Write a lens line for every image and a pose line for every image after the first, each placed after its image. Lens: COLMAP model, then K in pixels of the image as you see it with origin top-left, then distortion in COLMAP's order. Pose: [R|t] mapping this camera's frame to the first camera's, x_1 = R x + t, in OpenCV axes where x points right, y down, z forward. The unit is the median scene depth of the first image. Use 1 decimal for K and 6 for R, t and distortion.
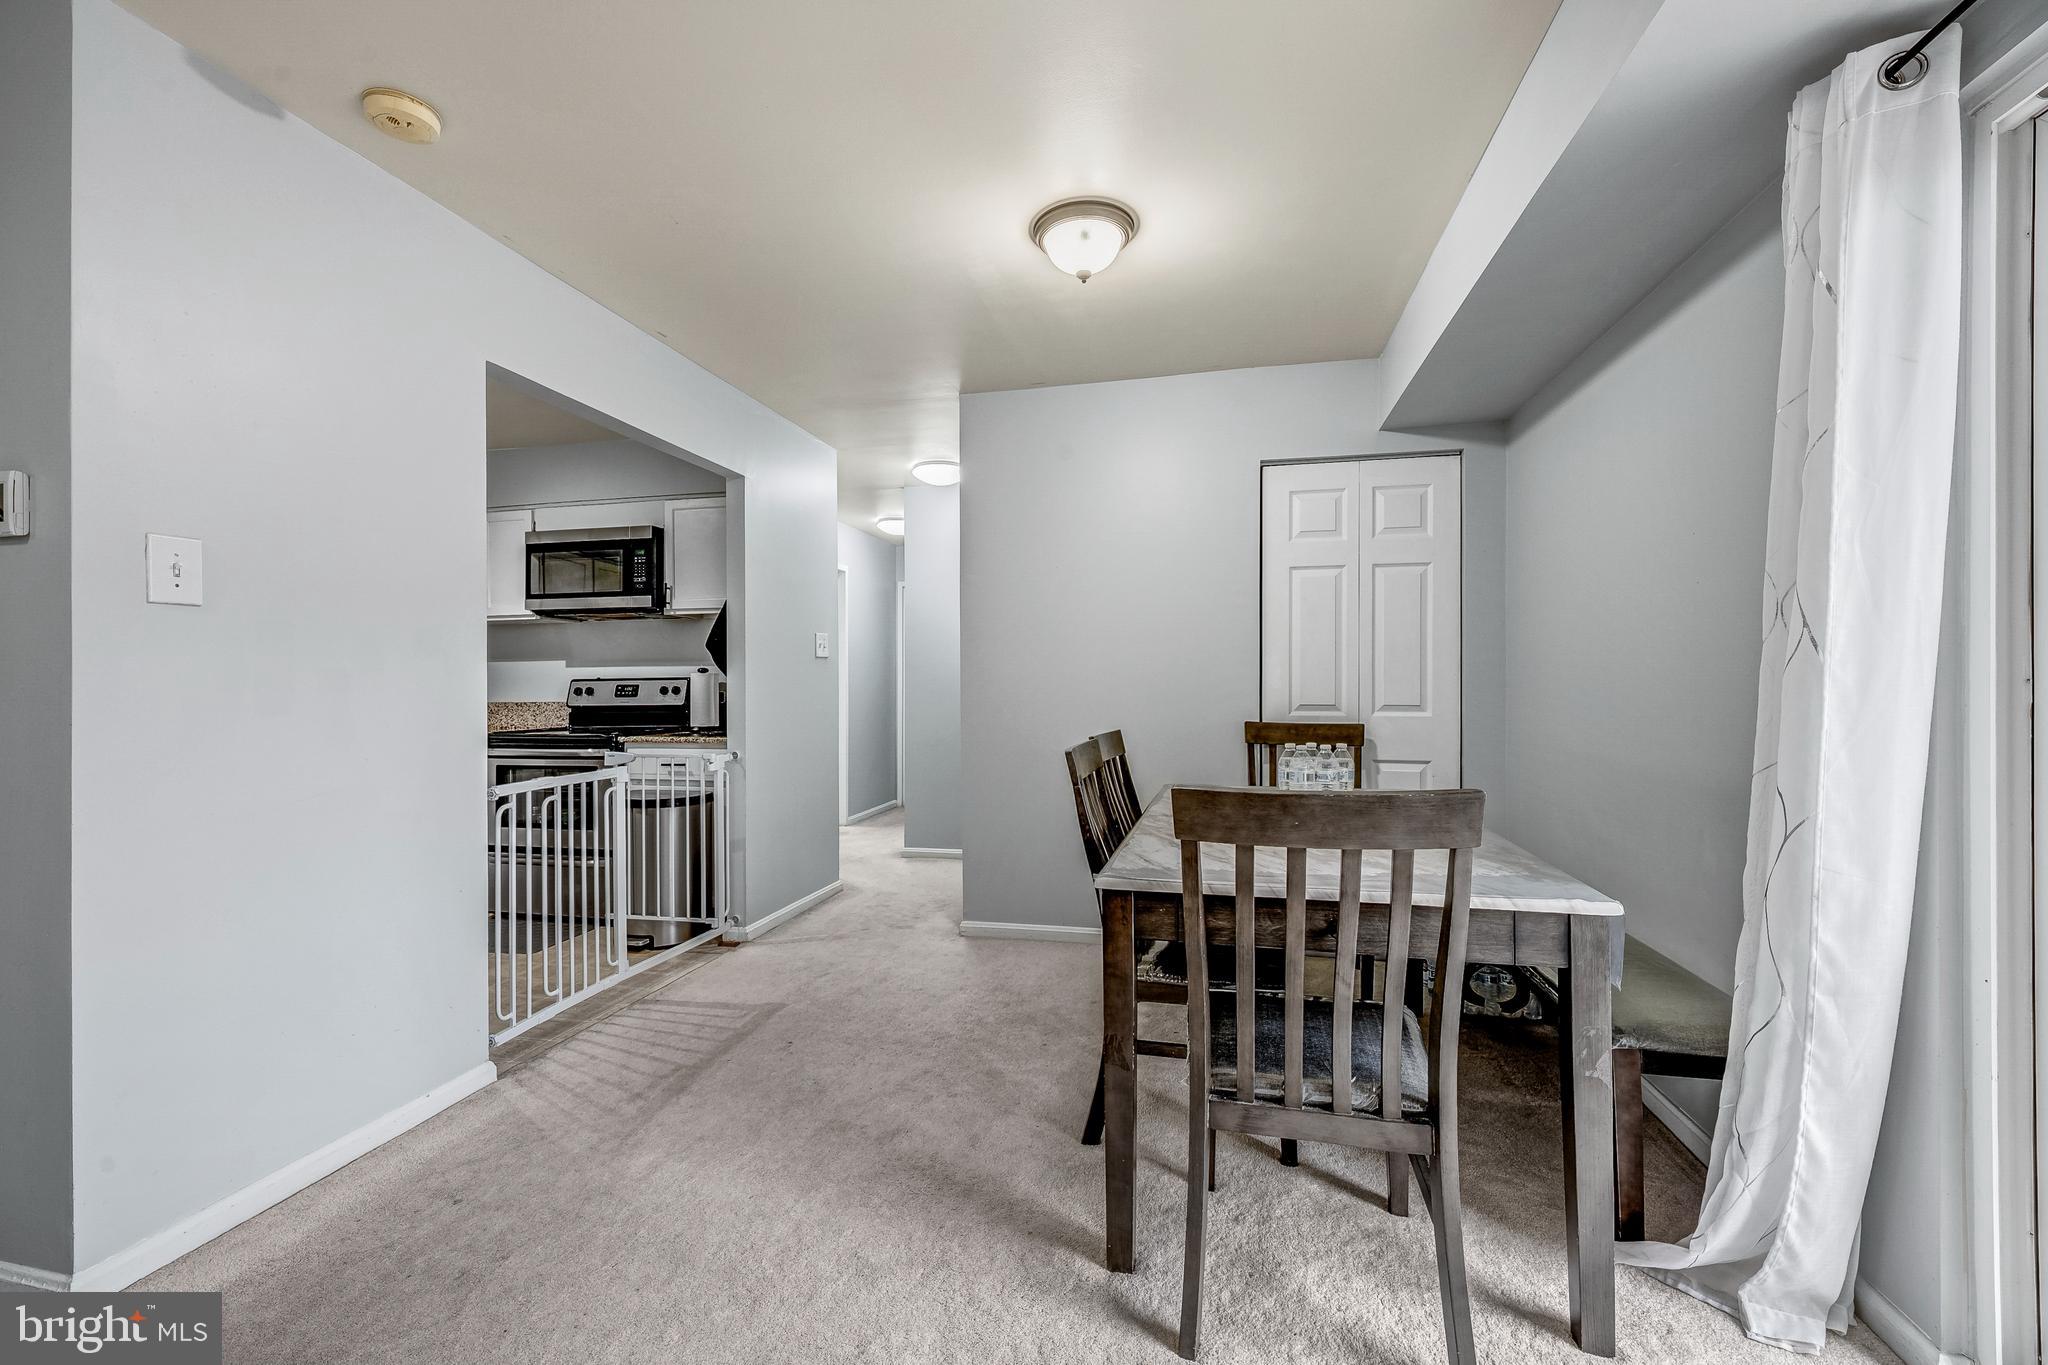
lens RADIAL K [[832.8, 0, 1024.0], [0, 832.8, 682.5], [0, 0, 1]] dist [0.001837, 0.000141]
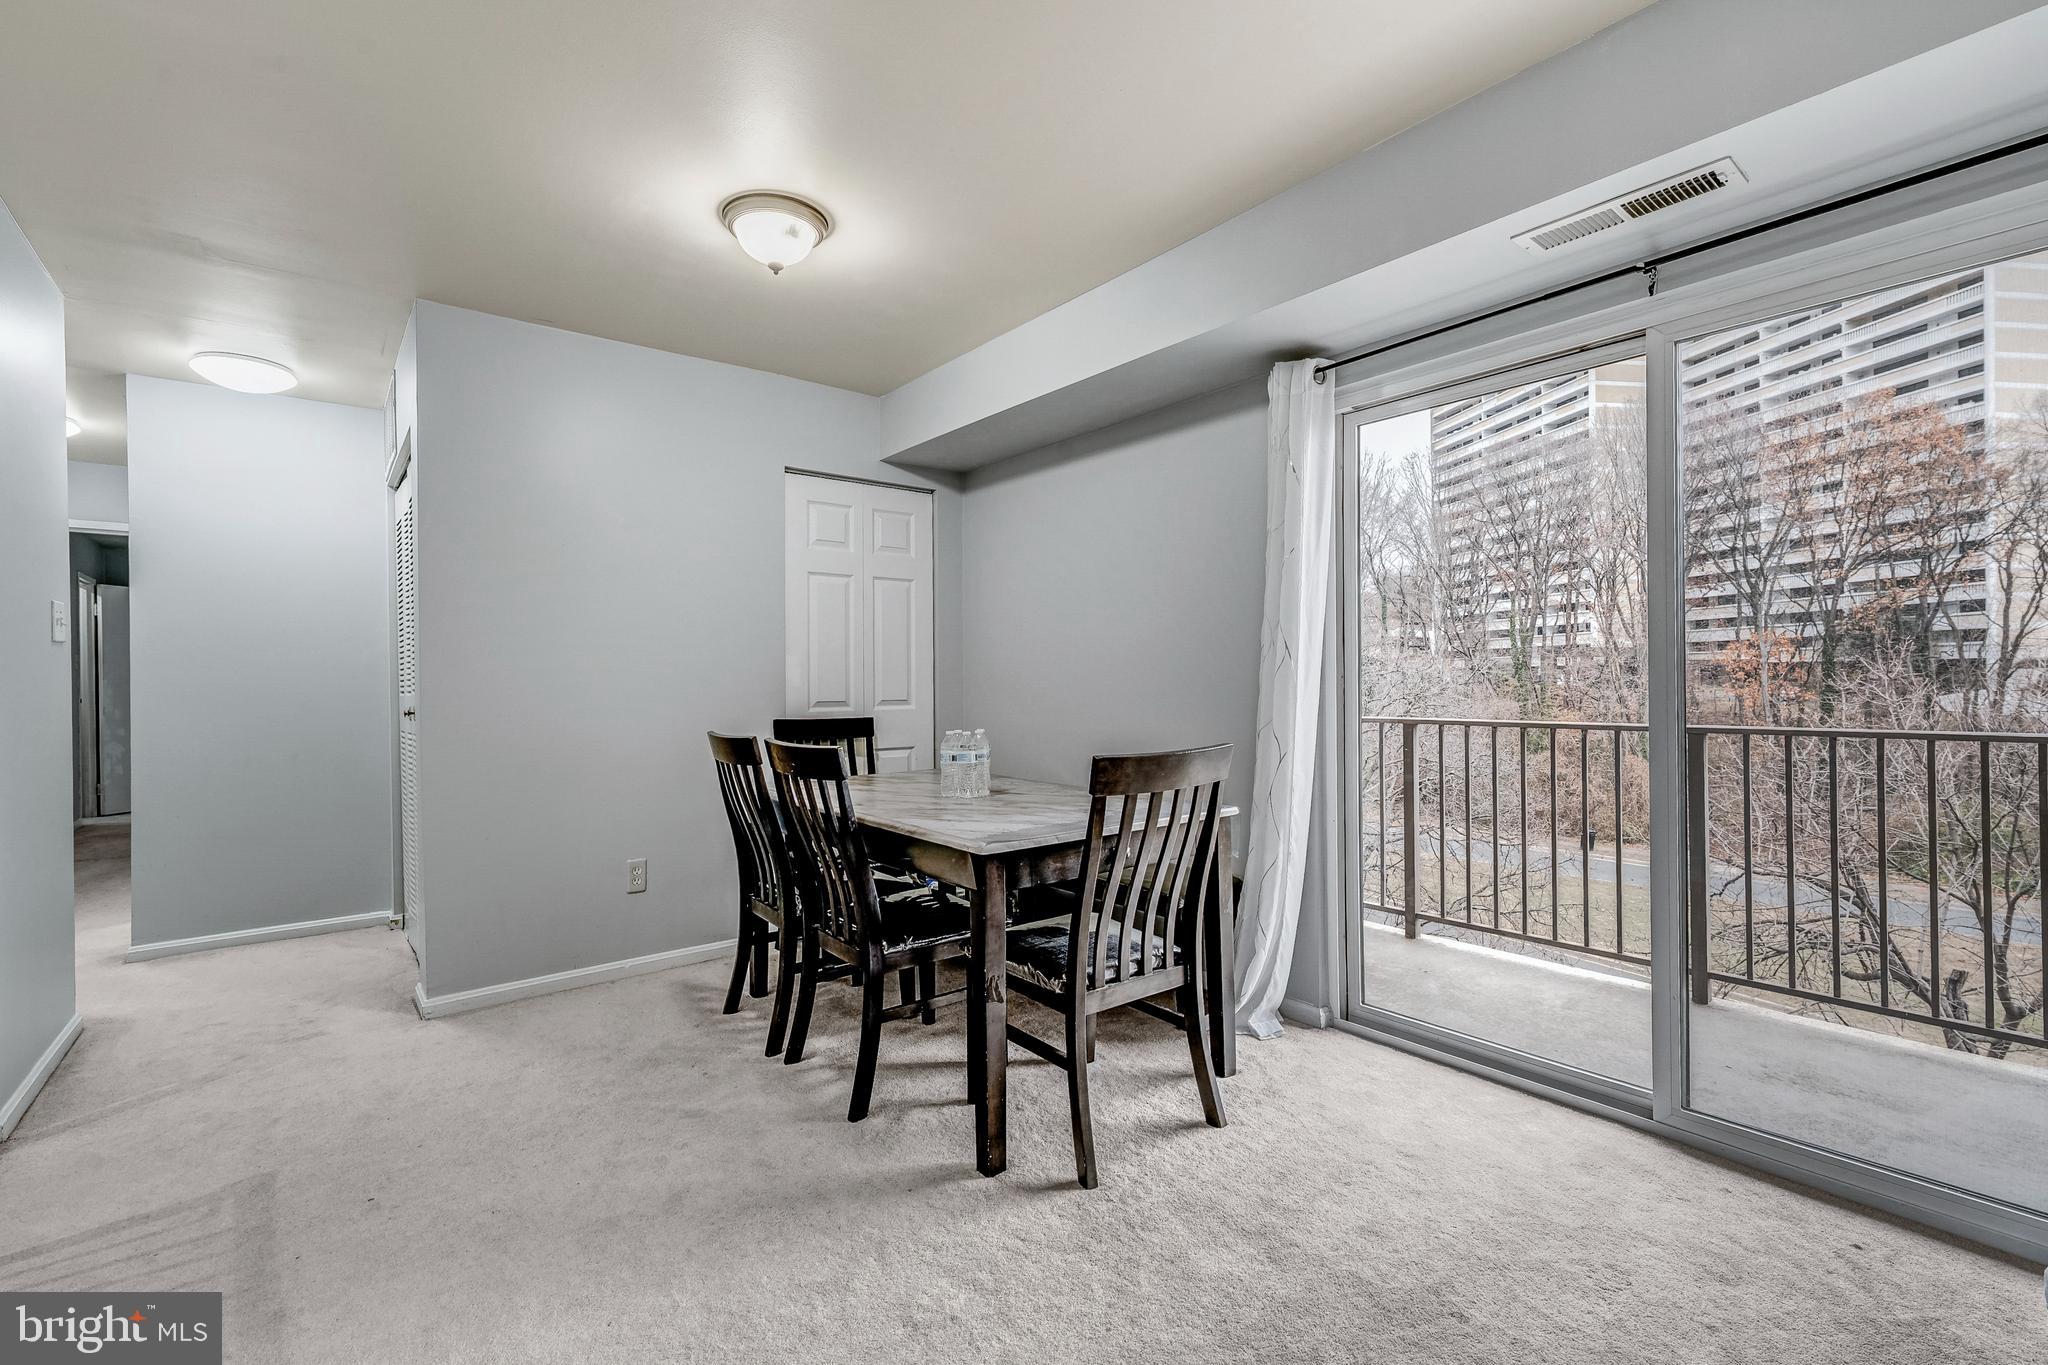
lens RADIAL K [[885.0, 0, 1024.0], [0, 885.0, 682.5], [0, 0, 1]] dist [0.001640, 0.000057]
pose [[0.623376, -0.004893, 0.781907, -0.452582], [0.005315, 0.999984, 0.002021, 0.001429], [-0.781905, 0.002897, 0.623391, 0.097249]]
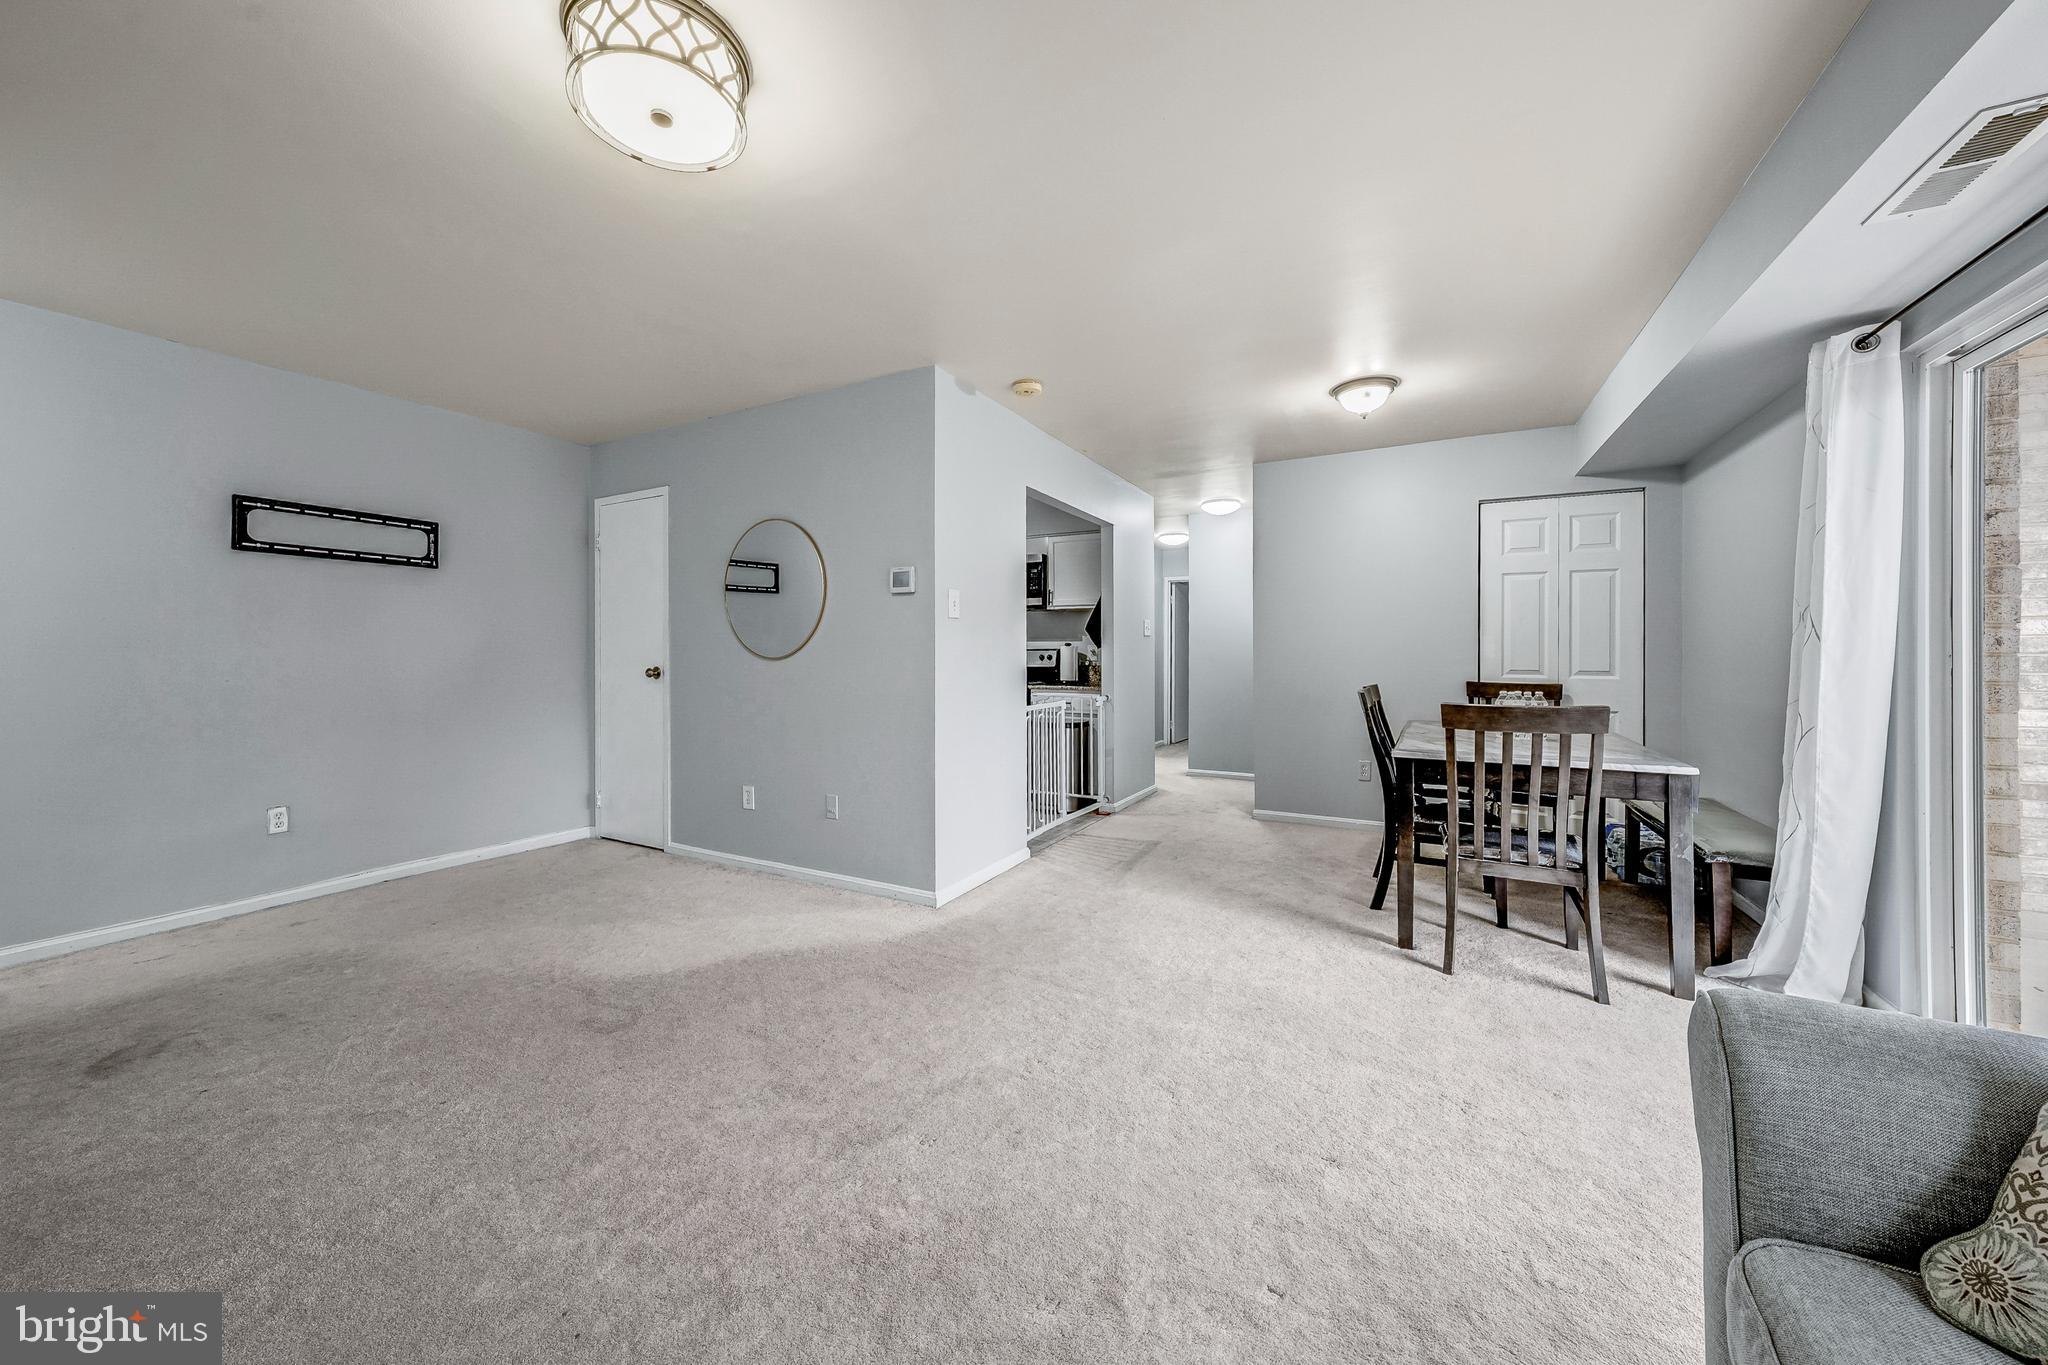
lens RADIAL K [[726.3, 0, 1007.8], [0, 726.3, 648.5], [0, 0, 1]] dist [-0.001297, -0.000254]
pose [[0.959390, 0.002686, -0.282069, -0.166032], [-0.004034, 0.999983, -0.004198, -0.001465], [0.282053, 0.005165, 0.959385, -0.503683]]
